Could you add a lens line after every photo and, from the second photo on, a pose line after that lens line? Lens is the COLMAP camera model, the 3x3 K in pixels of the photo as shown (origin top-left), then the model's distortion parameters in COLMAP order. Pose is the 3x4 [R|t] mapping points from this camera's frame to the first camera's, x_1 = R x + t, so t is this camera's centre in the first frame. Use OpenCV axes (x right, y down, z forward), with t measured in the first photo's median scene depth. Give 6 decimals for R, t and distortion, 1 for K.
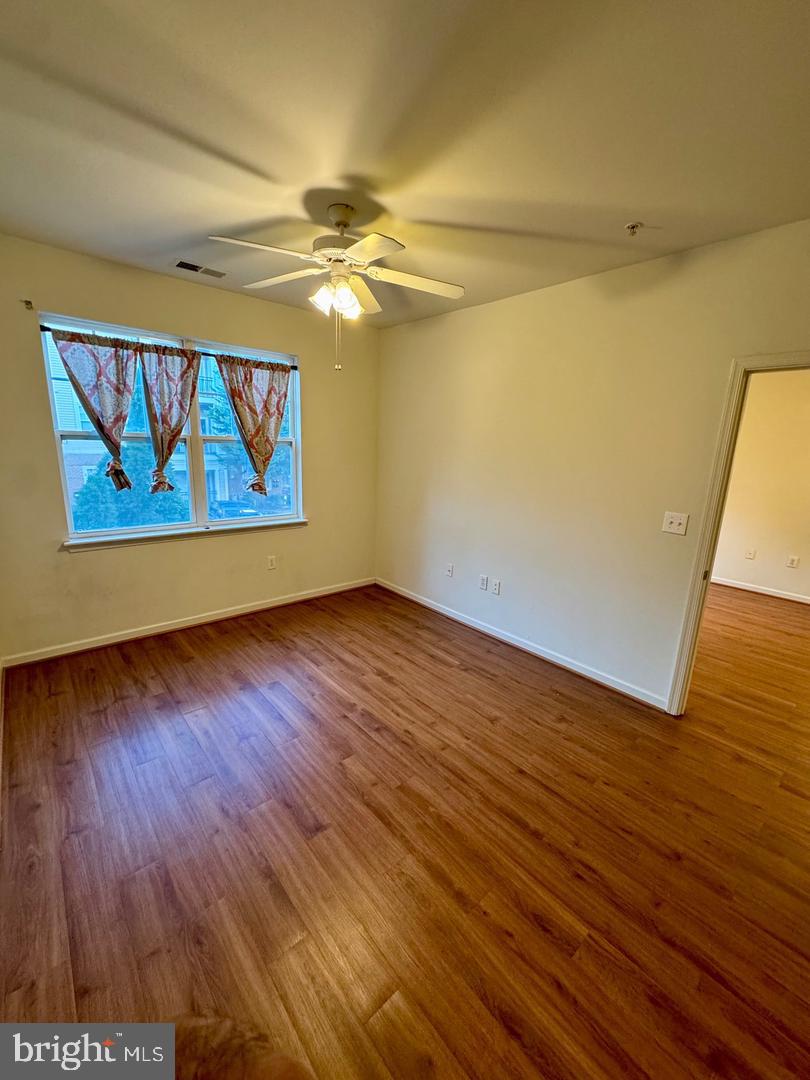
lens RADIAL K [[434.5, 0, 405.0], [0, 434.5, 540.0], [0, 0, 1]] dist [0.001695, -0.000095]
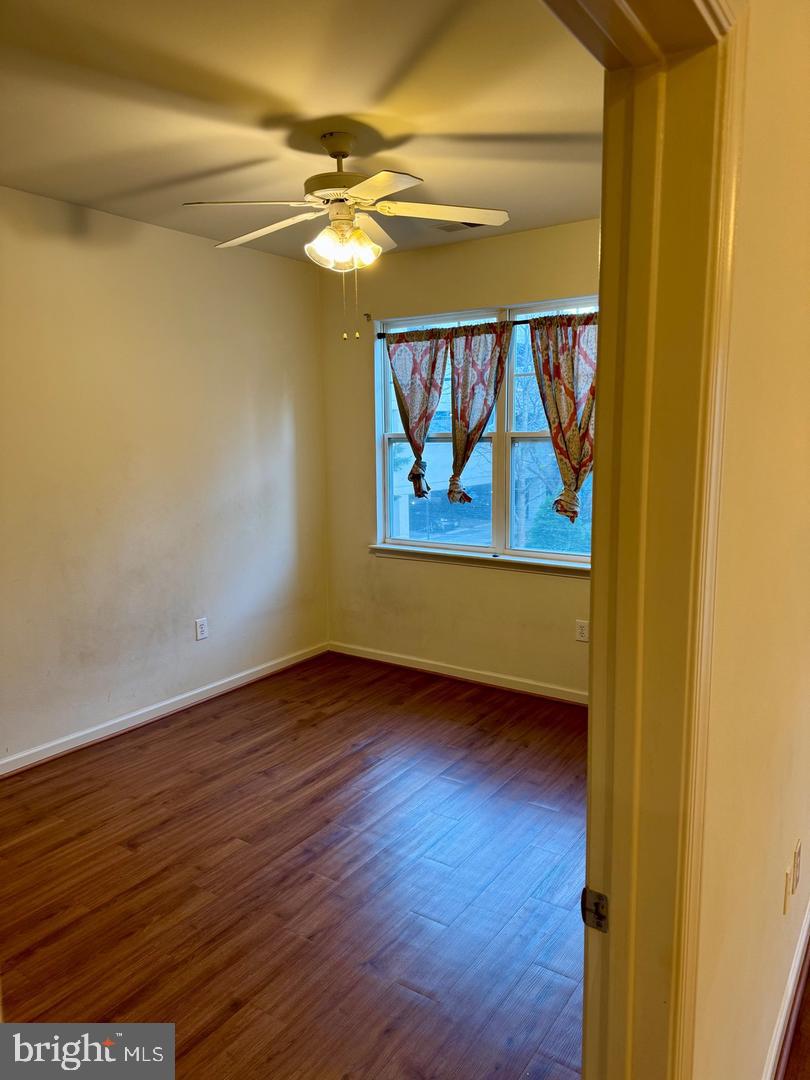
lens RADIAL K [[763.8, 0, 408.9], [0, 763.8, 541.3], [0, 0, 1]] dist [0.060322, -0.071367]
pose [[0.236783, 0.099891, -0.966414, 1.026818], [-0.194723, 0.979397, 0.053523, -0.124972], [0.951849, 0.175509, 0.251356, 0.719757]]
